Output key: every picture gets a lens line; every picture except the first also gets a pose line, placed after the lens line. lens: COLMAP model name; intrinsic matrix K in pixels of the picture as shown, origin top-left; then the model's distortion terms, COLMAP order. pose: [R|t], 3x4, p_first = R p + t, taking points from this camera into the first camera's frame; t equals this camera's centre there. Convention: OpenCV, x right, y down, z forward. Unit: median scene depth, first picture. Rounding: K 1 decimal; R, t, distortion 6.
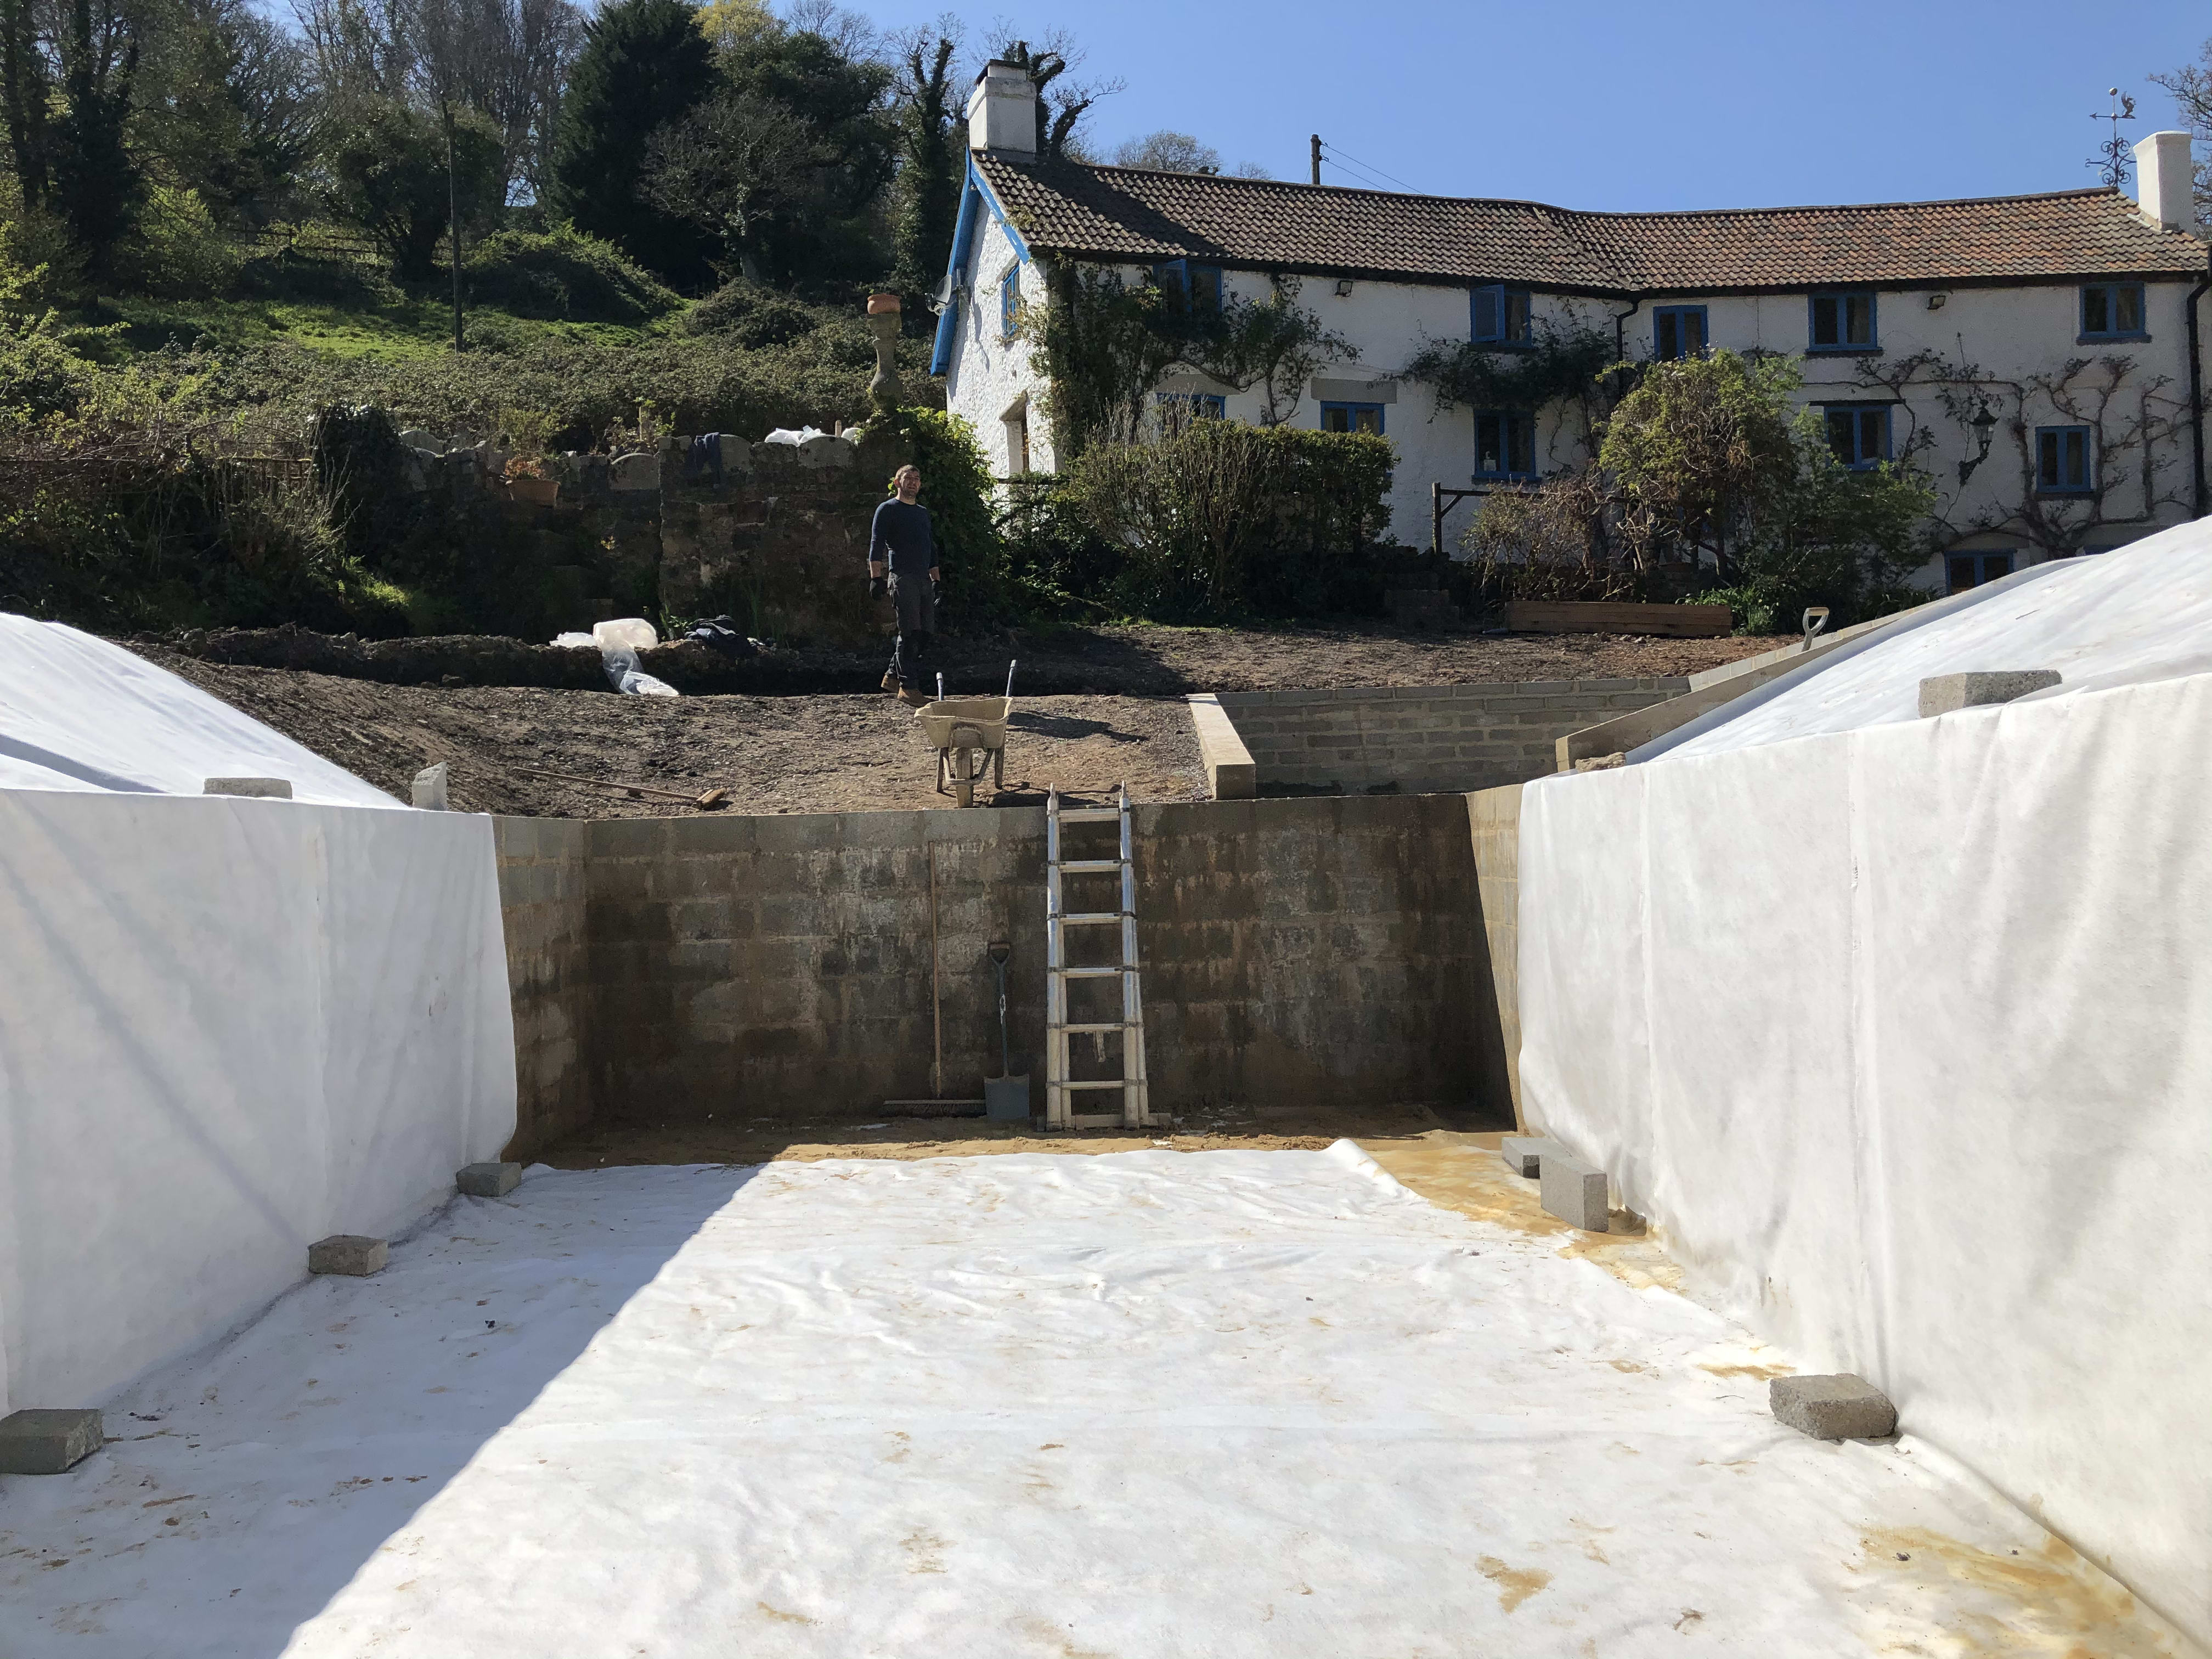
lens RADIAL K [[1782.9, 0, 1106.0], [0, 1782.9, 829.5], [0, 0, 1]] dist [0.005637, 0.020013]
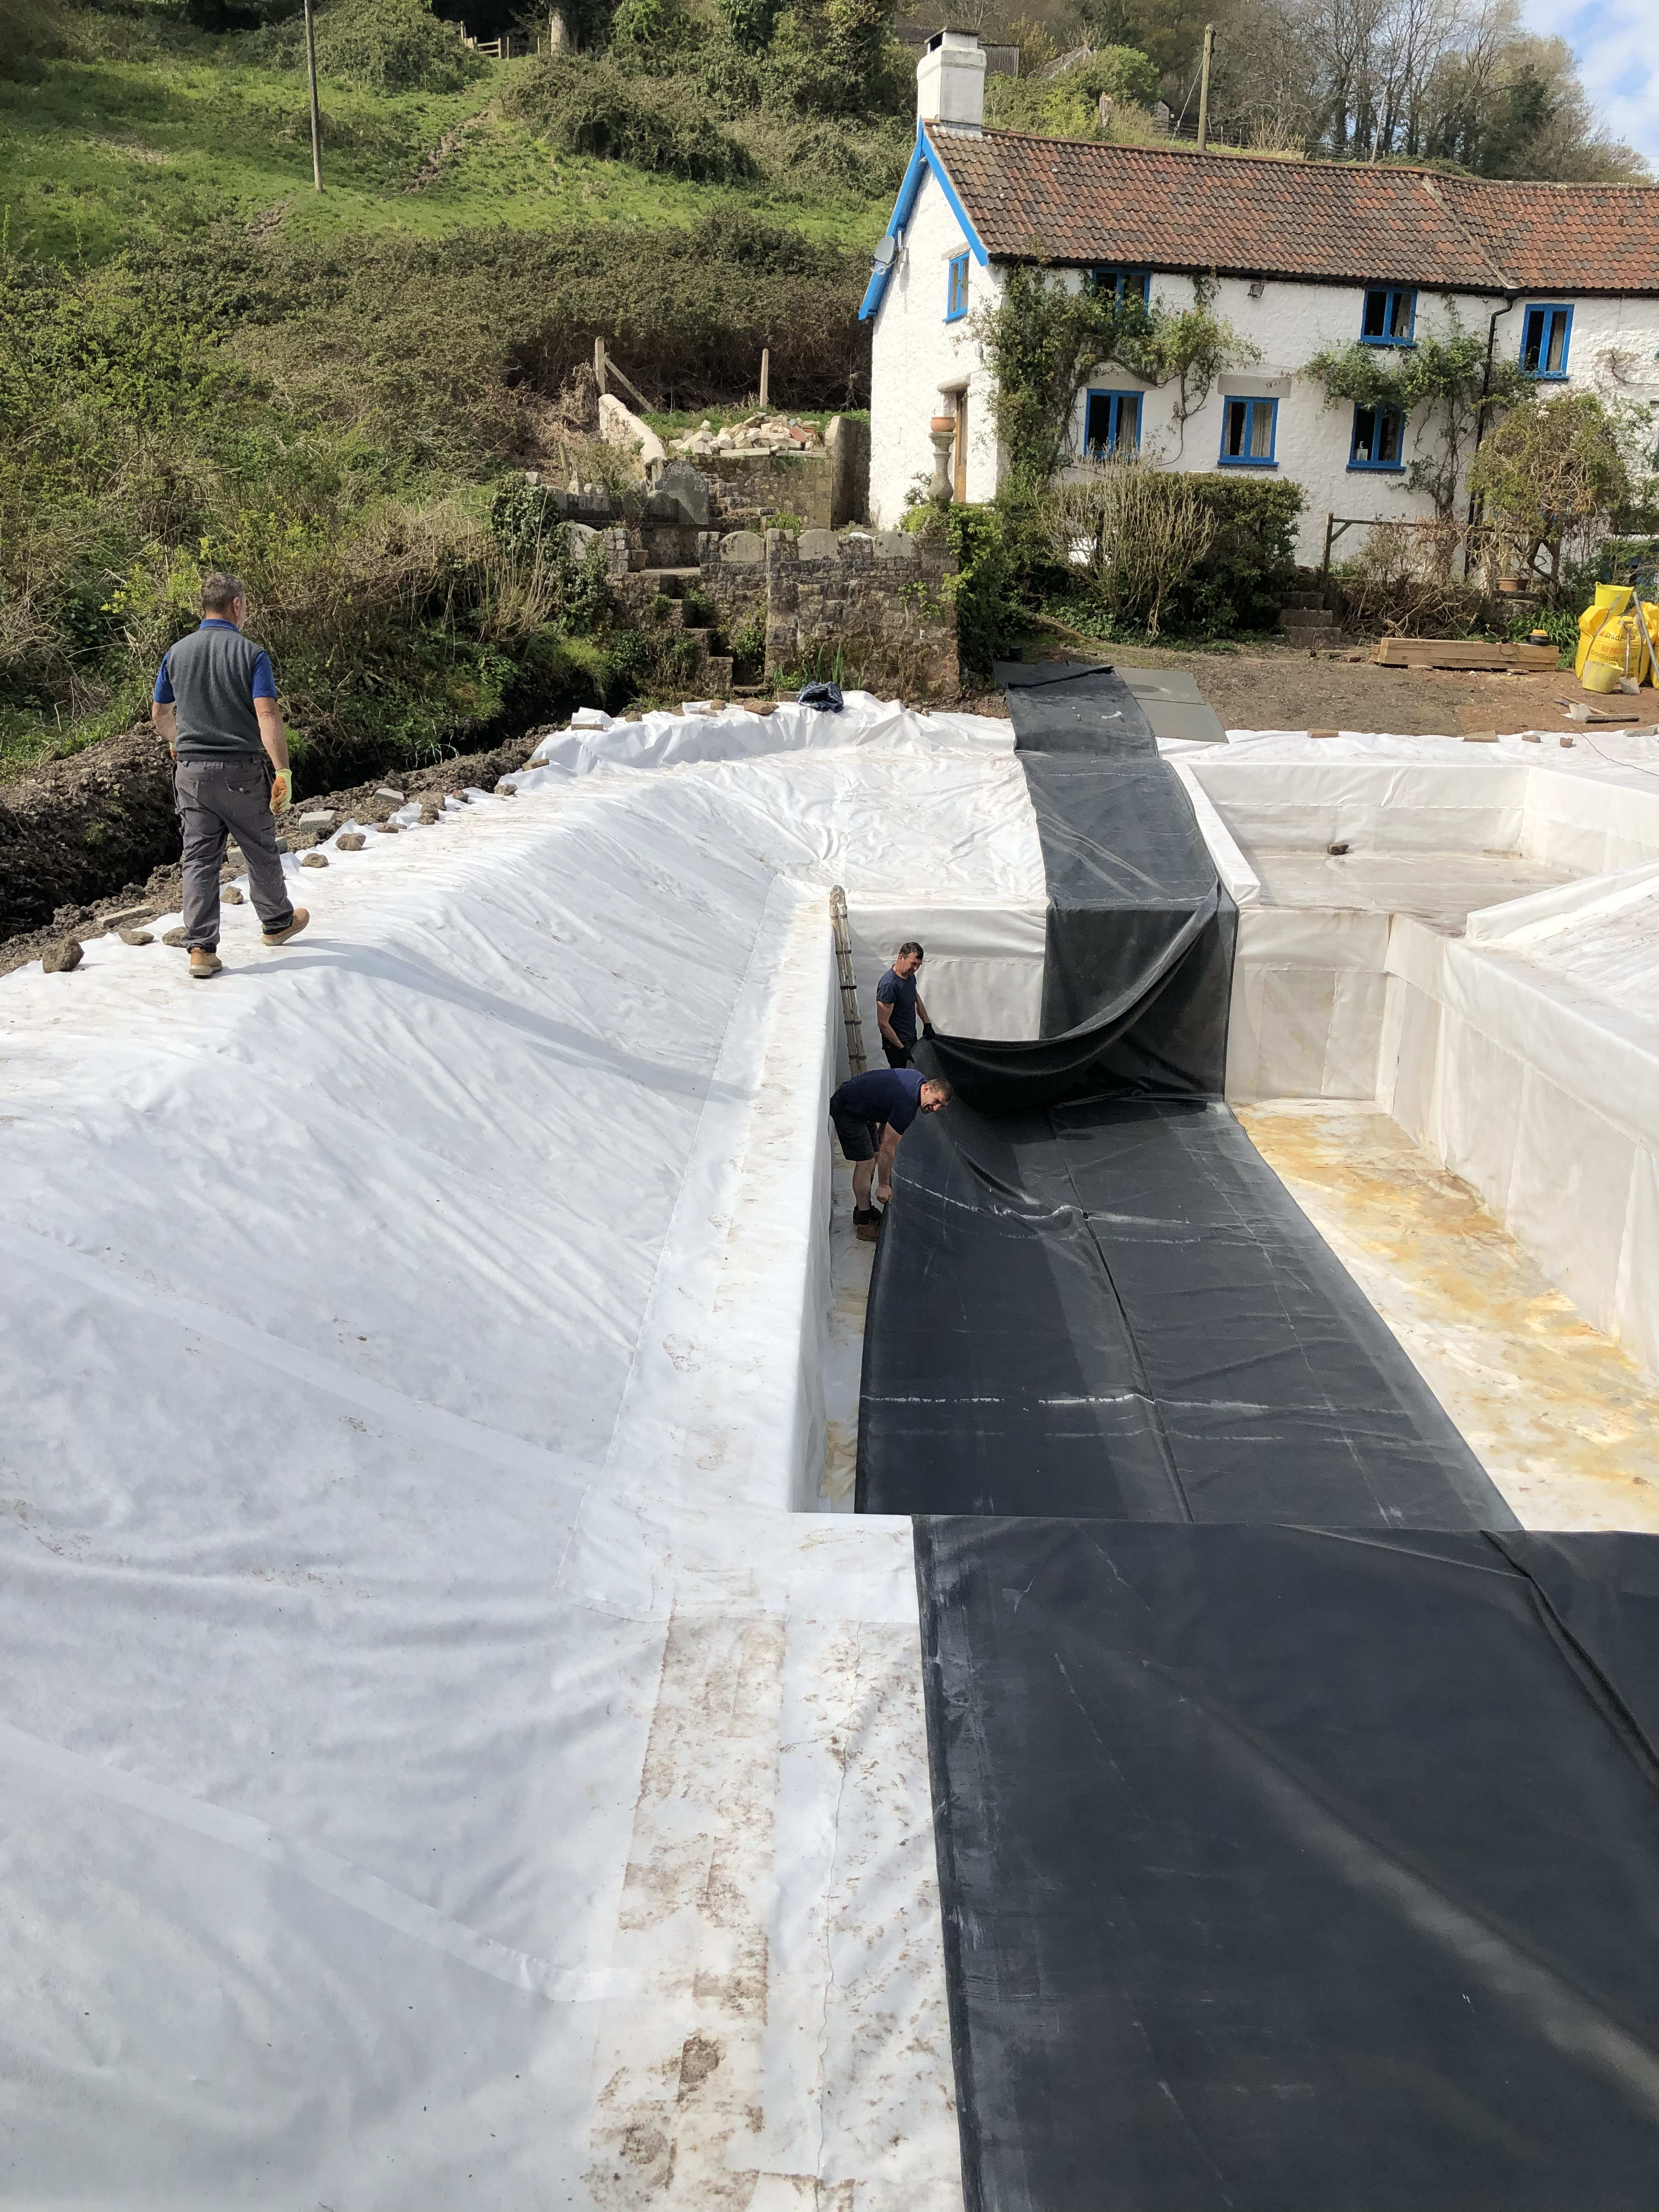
lens RADIAL K [[1782.9, 0, 829.5], [0, 1782.9, 1106.0], [0, 0, 1]] dist [0.005637, 0.020013]
pose [[0.998963, 0.044895, 0.007636, -0.116983], [-0.045258, 0.960061, 0.276105, -0.104888], [0.005065, -0.276164, 0.961097, -0.218846]]
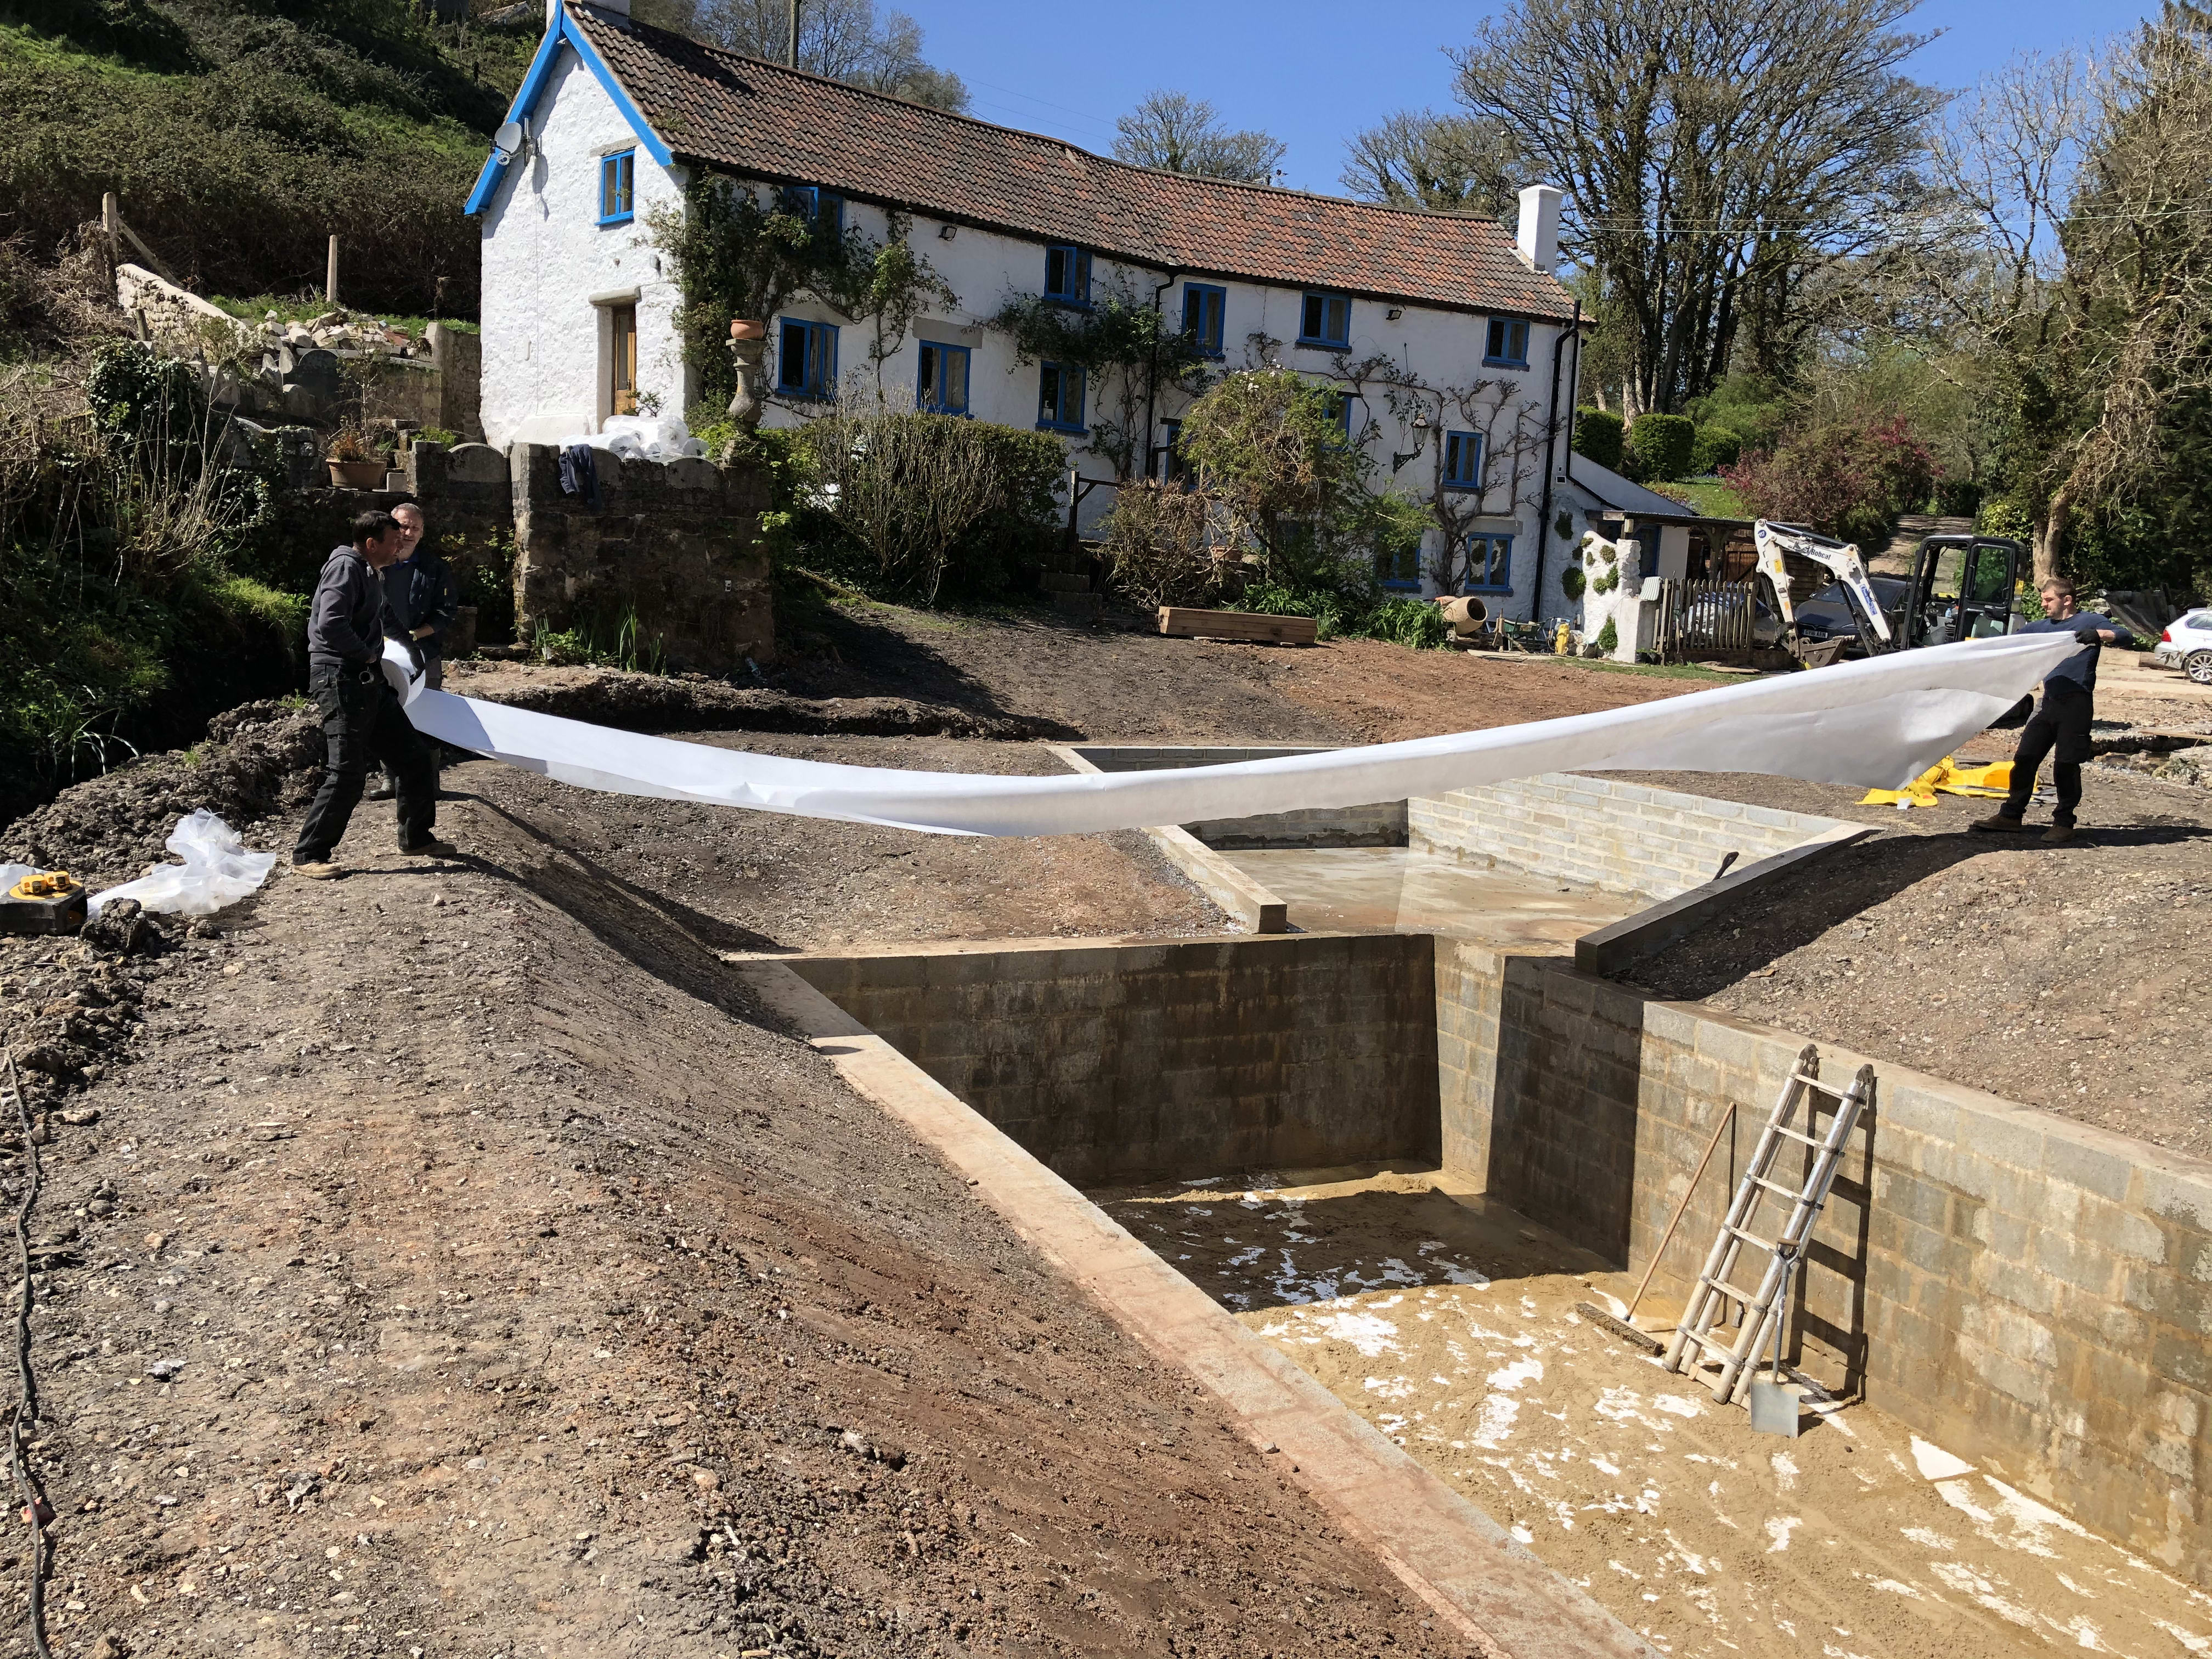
lens RADIAL K [[1788.2, 0, 1106.0], [0, 1788.2, 829.5], [0, 0, 1]] dist [0.028679, -0.026216]
pose [[0.896510, 0.017617, 0.442674, -0.235069], [-0.081692, 0.988648, 0.126100, -0.094559], [-0.435427, -0.149213, 0.887772, -0.024926]]
